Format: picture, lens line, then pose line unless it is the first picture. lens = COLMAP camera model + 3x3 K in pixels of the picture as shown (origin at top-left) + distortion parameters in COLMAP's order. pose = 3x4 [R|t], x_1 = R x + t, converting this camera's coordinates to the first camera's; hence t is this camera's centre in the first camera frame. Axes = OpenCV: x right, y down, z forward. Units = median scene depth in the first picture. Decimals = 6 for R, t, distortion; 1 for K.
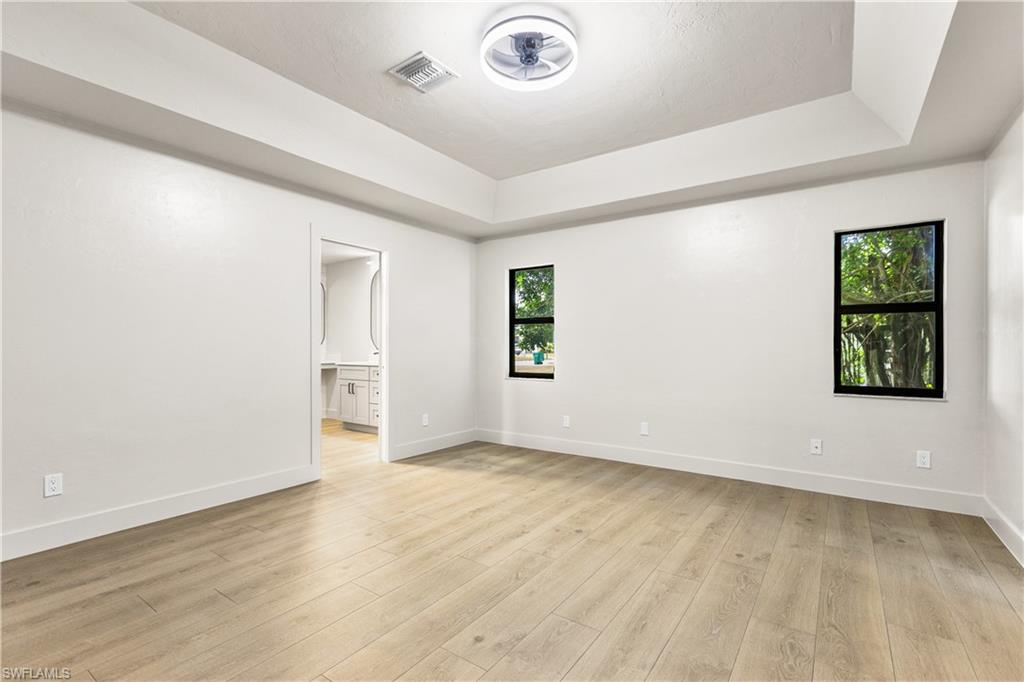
lens RADIAL K [[467.8, 0, 516.0], [0, 467.8, 349.1], [0, 0, 1]] dist [0.002471, 0.000259]
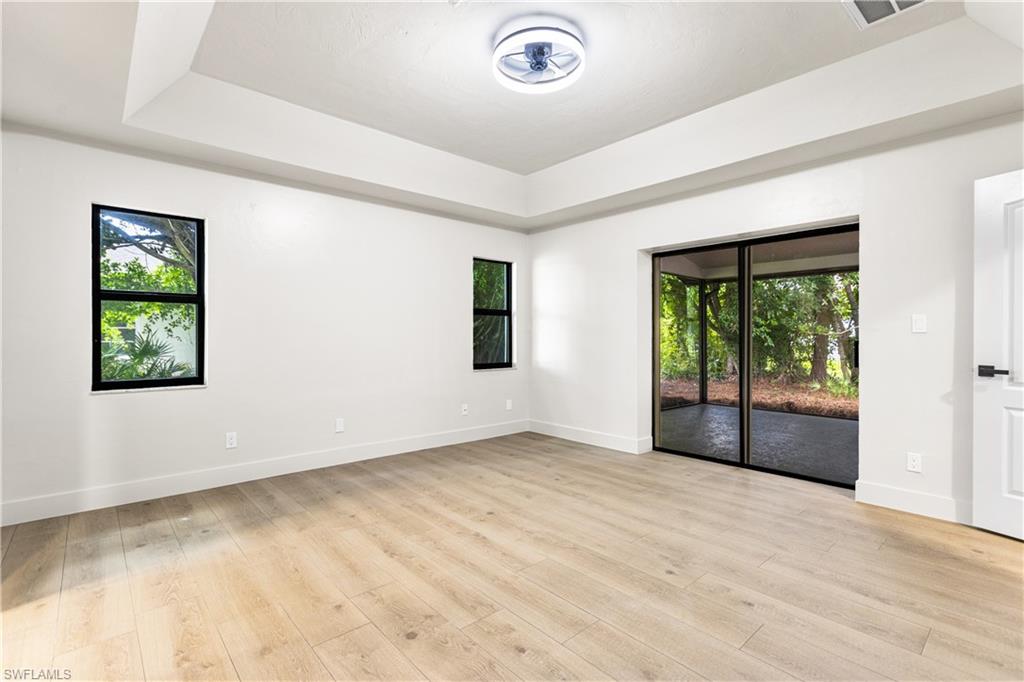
lens RADIAL K [[472.2, 0, 510.4], [0, 472.2, 340.3], [0, 0, 1]] dist [0.000721, -0.000430]
pose [[0.232789, -0.006413, 0.972506, -0.842849], [0.007358, 0.999961, 0.004832, -0.002904], [-0.972499, 0.006031, 0.232828, 0.675829]]
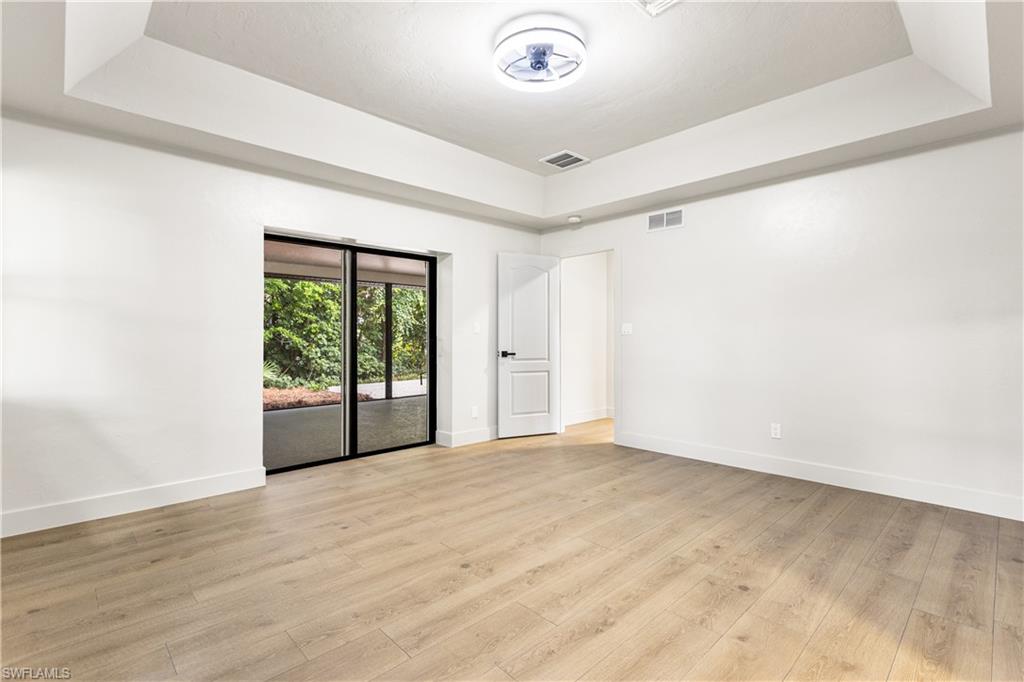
lens RADIAL K [[472.2, 0, 510.4], [0, 472.2, 340.3], [0, 0, 1]] dist [0.000721, -0.000430]
pose [[-0.980152, -0.001922, 0.198239, -0.094974], [0.000588, 0.999920, 0.012602, -0.004146], [-0.198247, 0.012468, -0.980073, 1.687314]]
